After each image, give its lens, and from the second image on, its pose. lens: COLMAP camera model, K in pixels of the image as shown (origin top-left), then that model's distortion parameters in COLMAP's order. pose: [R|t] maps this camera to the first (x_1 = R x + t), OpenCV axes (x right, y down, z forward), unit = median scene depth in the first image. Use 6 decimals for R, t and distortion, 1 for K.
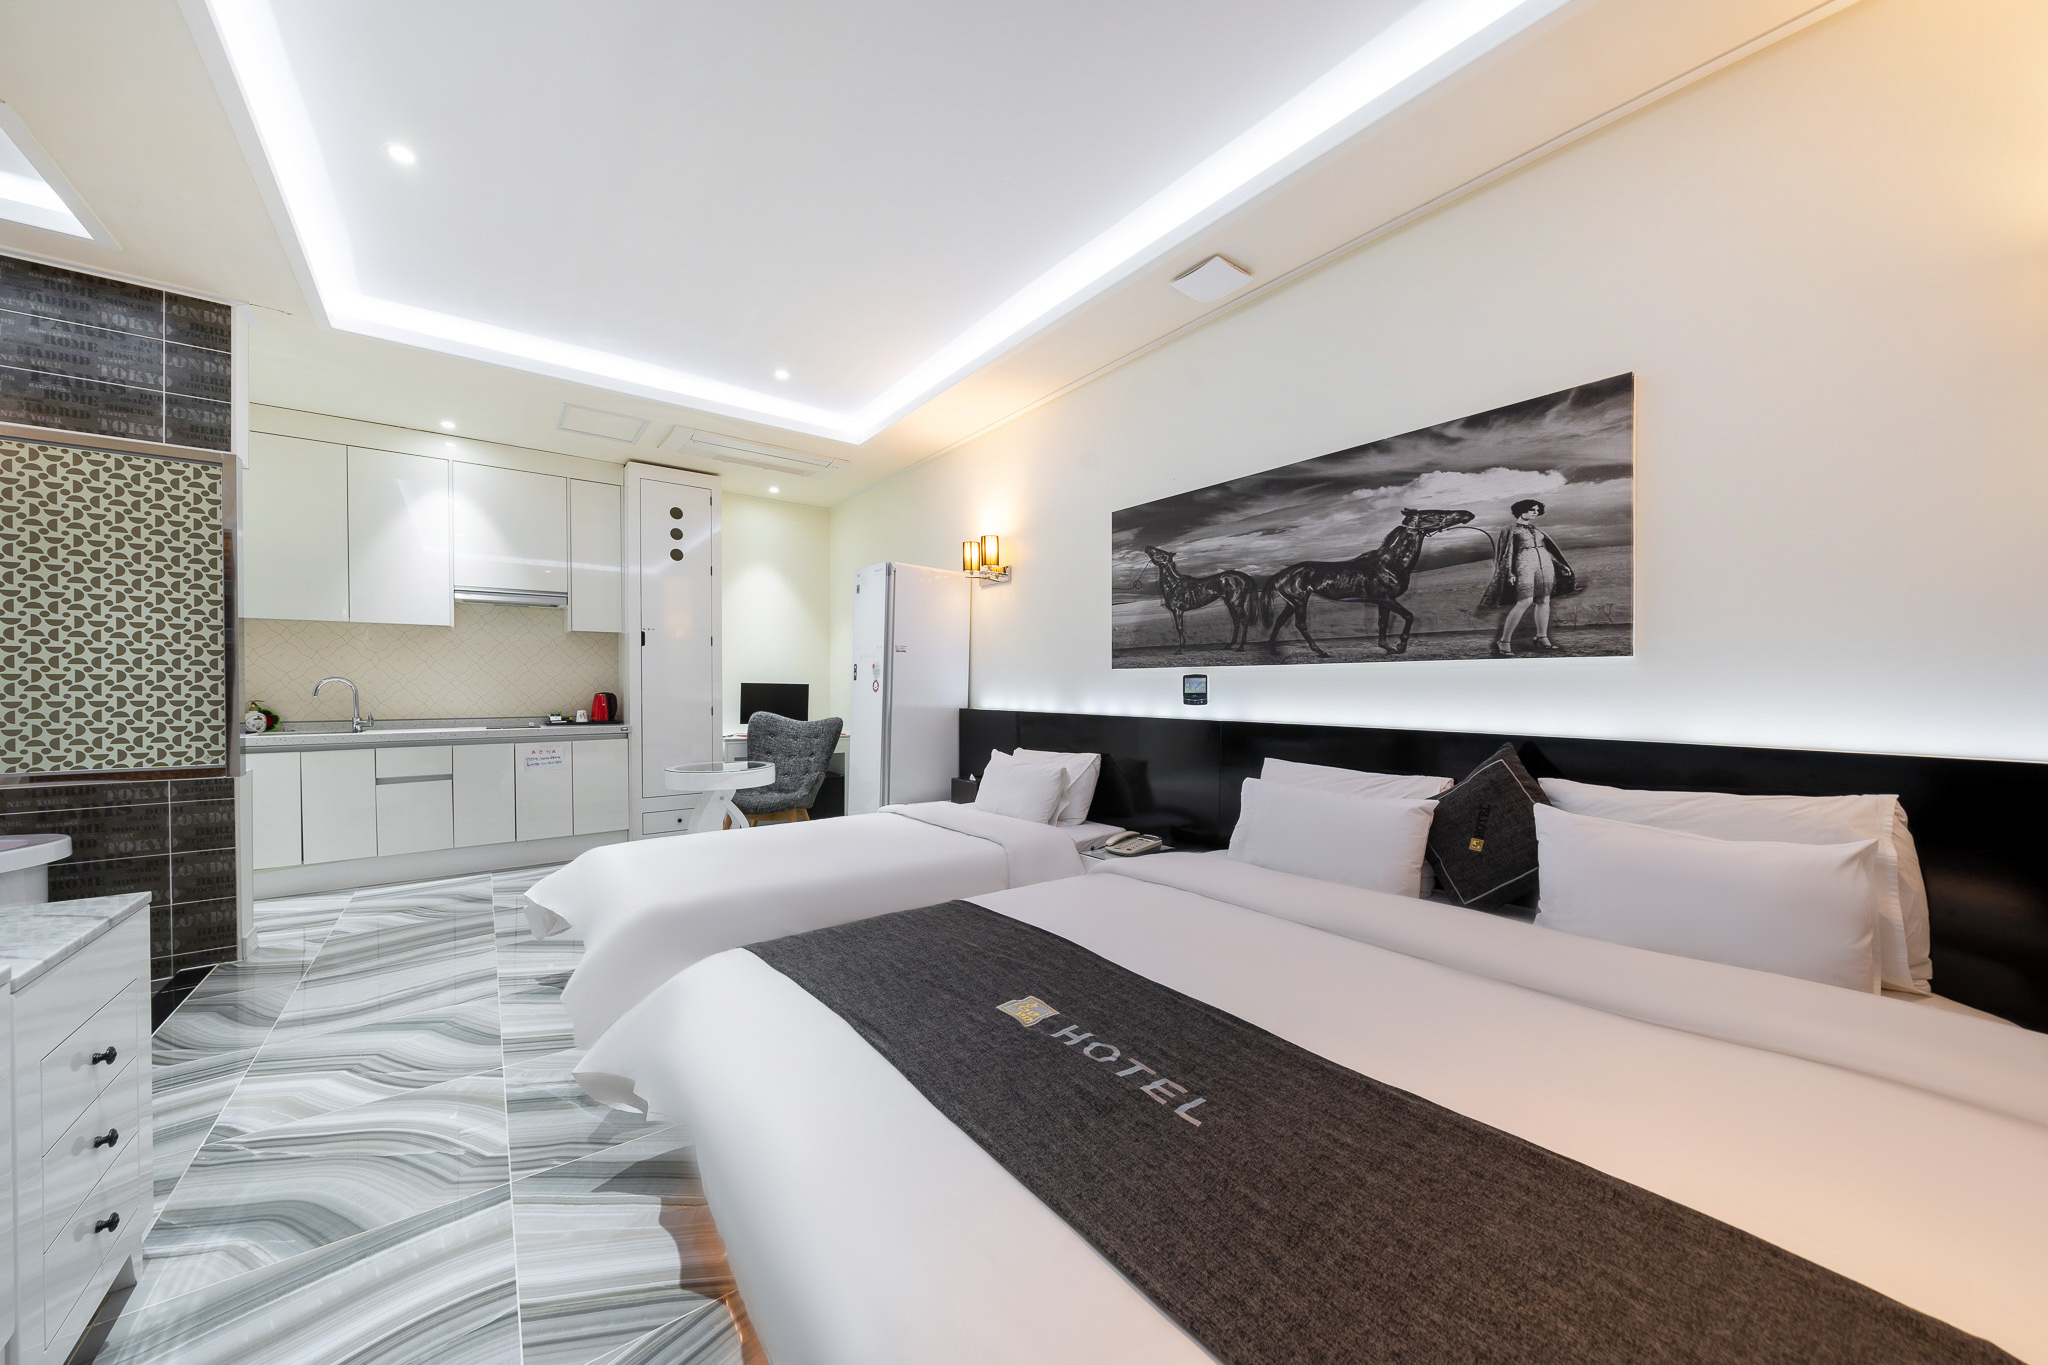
lens RADIAL K [[705.6, 0, 1018.7], [0, 705.6, 702.9], [0, 0, 1]] dist [-0.002775, -0.000026]
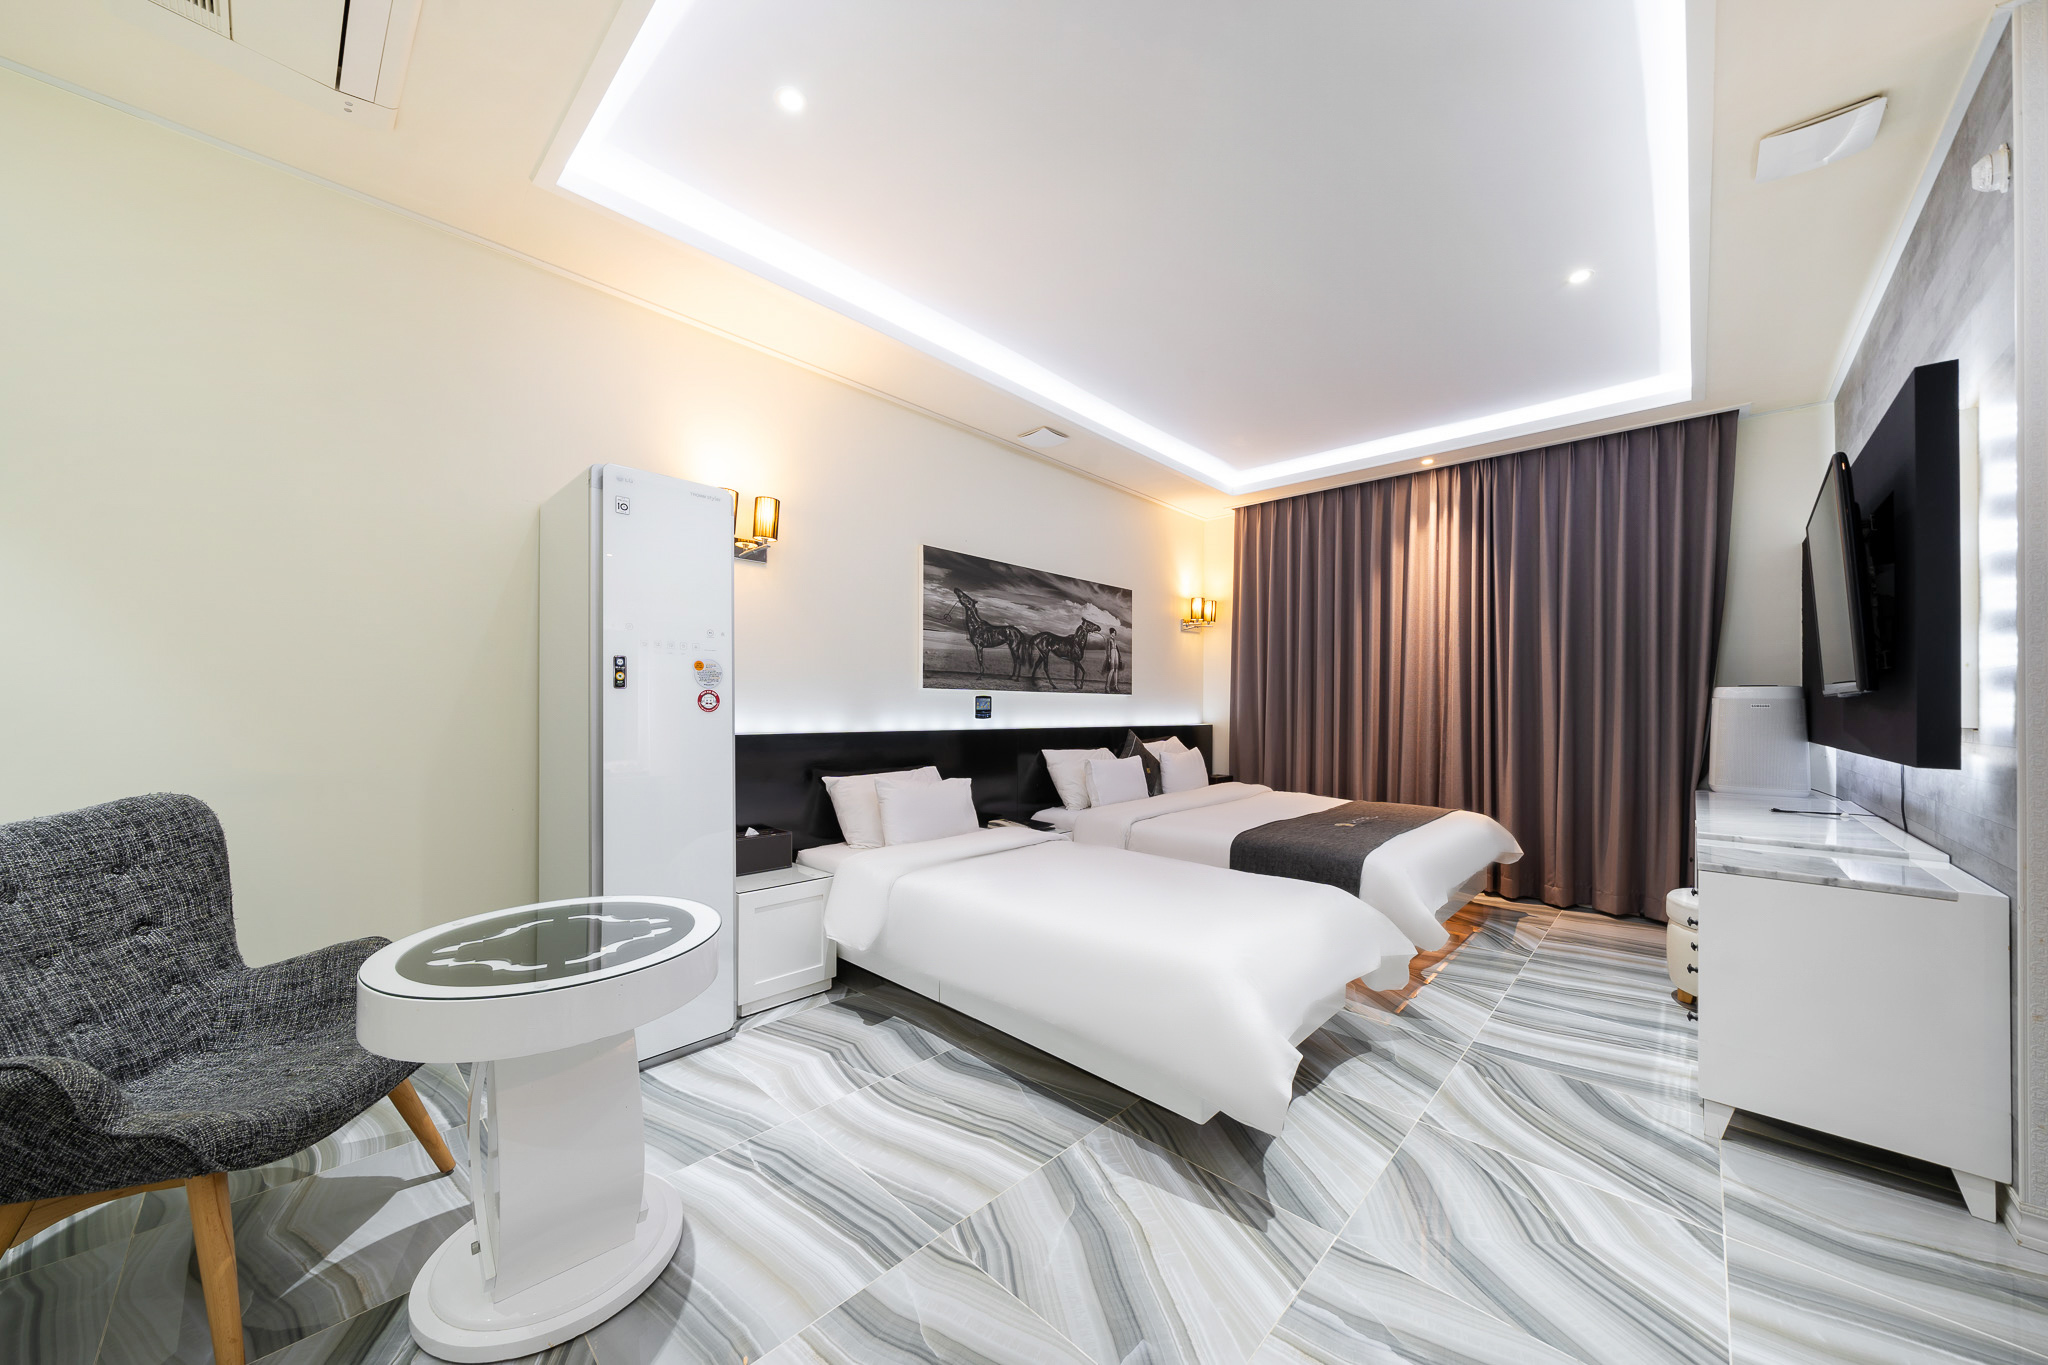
lens RADIAL K [[705.6, 0, 1018.7], [0, 705.6, 702.9], [0, 0, 1]] dist [-0.002775, -0.000026]
pose [[-0.149659, -0.001187, 0.988737, -1.229846], [0.010521, 0.999941, 0.002793, -0.034056], [-0.988682, 0.010820, -0.149638, 1.293529]]
